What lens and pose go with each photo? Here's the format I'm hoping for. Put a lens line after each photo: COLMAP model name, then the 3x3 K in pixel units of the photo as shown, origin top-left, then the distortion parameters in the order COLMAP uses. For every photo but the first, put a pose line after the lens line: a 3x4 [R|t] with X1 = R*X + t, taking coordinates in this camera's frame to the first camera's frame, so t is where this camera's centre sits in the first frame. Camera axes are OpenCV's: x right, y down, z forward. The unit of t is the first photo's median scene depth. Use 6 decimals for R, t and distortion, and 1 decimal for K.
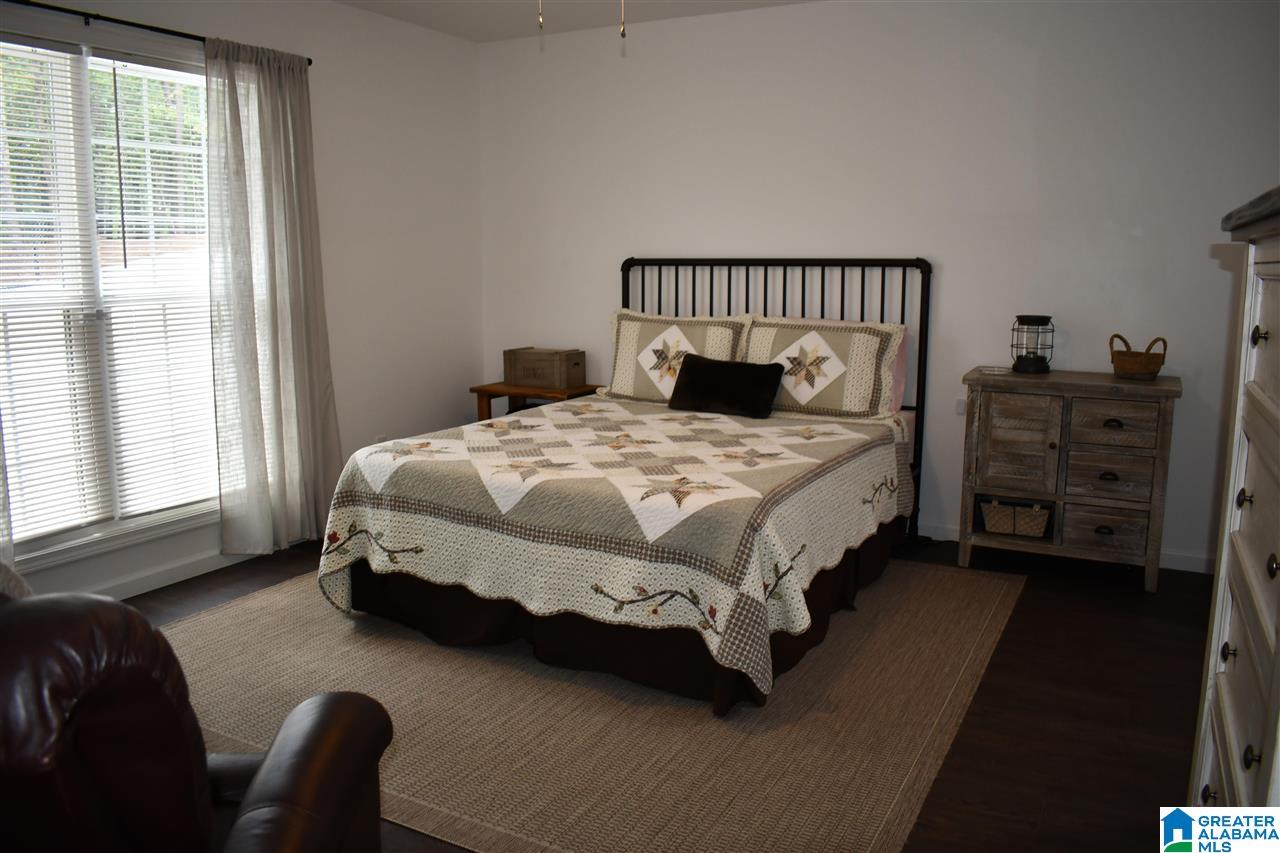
lens RADIAL K [[991.2, 0, 640.0], [0, 991.2, 426.5], [0, 0, 1]] dist [-0.091507, -0.001256]
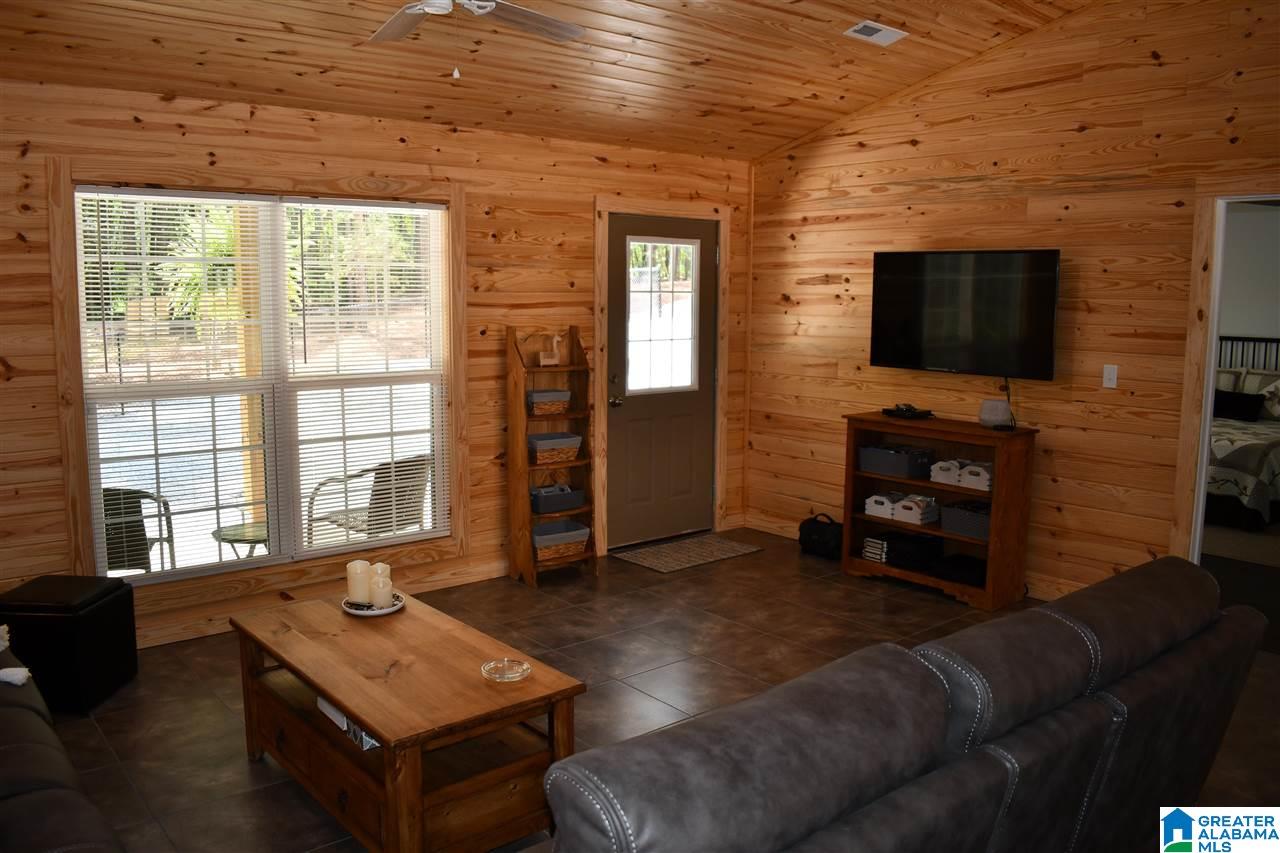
lens RADIAL K [[991.2, 0, 640.0], [0, 991.2, 426.5], [0, 0, 1]] dist [-0.091507, -0.001256]
pose [[0.927233, 0.054064, -0.370563, -0.318434], [-0.064871, 0.997753, -0.016752, 0.117876], [0.368825, 0.039572, 0.928656, -1.260913]]
